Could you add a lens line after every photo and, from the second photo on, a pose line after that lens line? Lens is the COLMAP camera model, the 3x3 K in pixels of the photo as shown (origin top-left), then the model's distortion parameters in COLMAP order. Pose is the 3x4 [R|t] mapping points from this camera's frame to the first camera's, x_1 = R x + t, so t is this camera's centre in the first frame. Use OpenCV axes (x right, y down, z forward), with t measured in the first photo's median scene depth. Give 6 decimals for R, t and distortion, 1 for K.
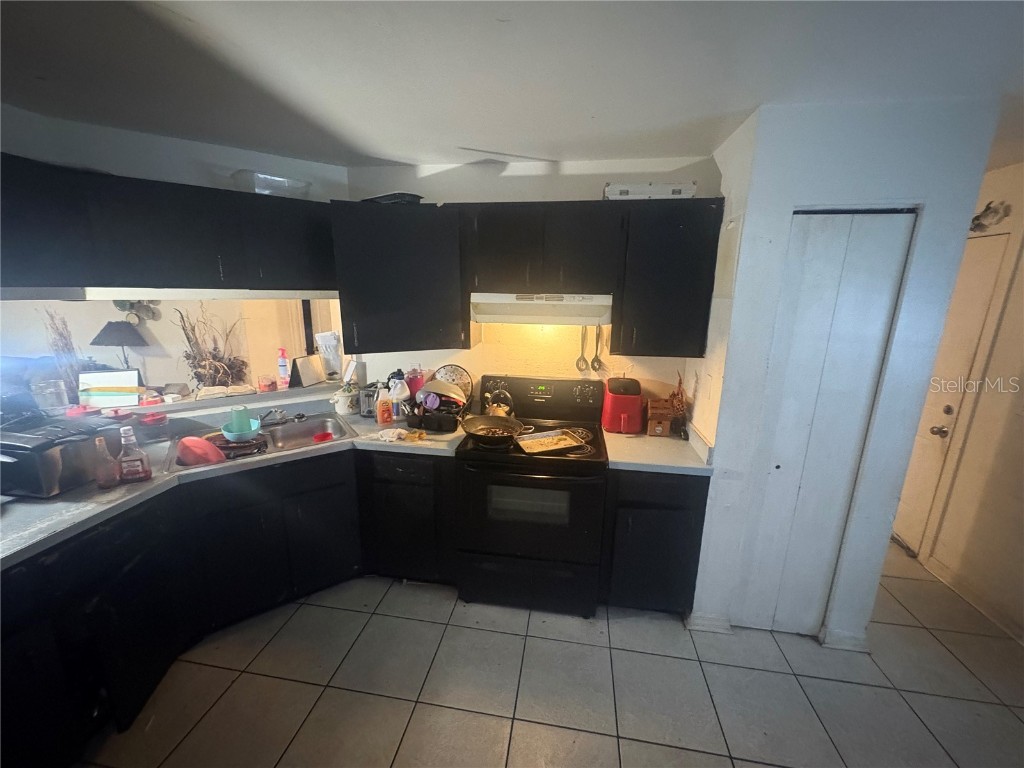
lens RADIAL K [[405.5, 0, 512.0], [0, 405.5, 384.0], [0, 0, 1]] dist [0.000015, 0.000492]
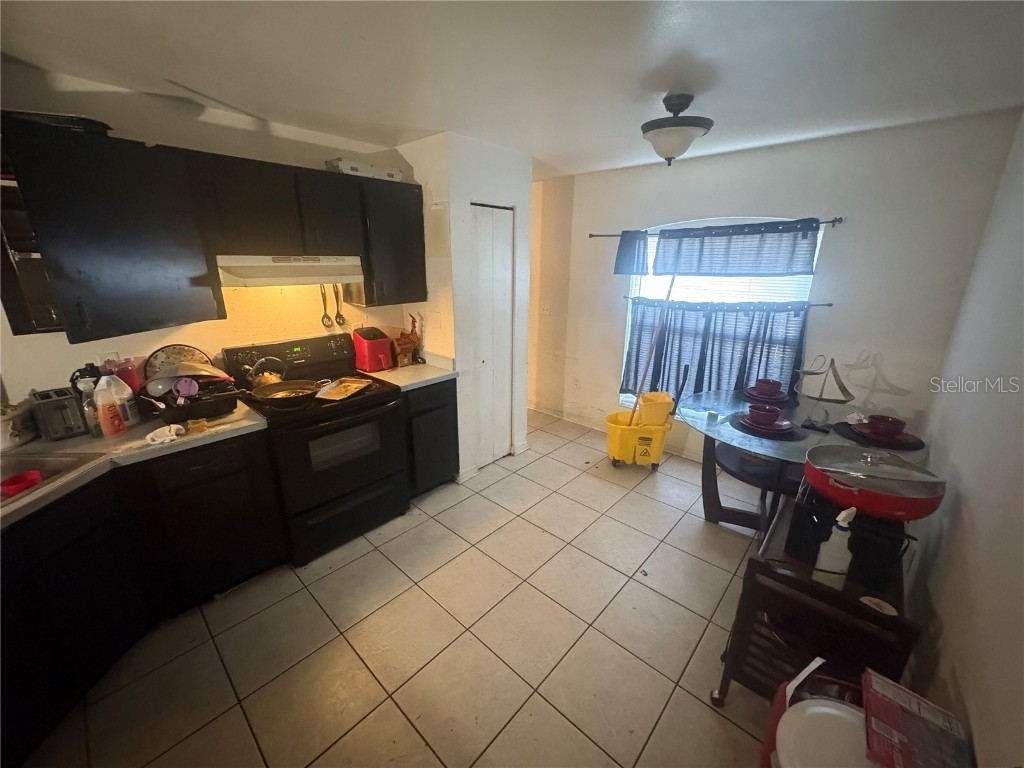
lens RADIAL K [[405.5, 0, 512.0], [0, 405.5, 384.0], [0, 0, 1]] dist [0.000015, 0.000492]
pose [[0.549359, -0.257554, 0.794903, -0.532054], [0.191137, 0.964822, 0.180514, 0.014198], [-0.813432, 0.052768, 0.579261, -0.039449]]
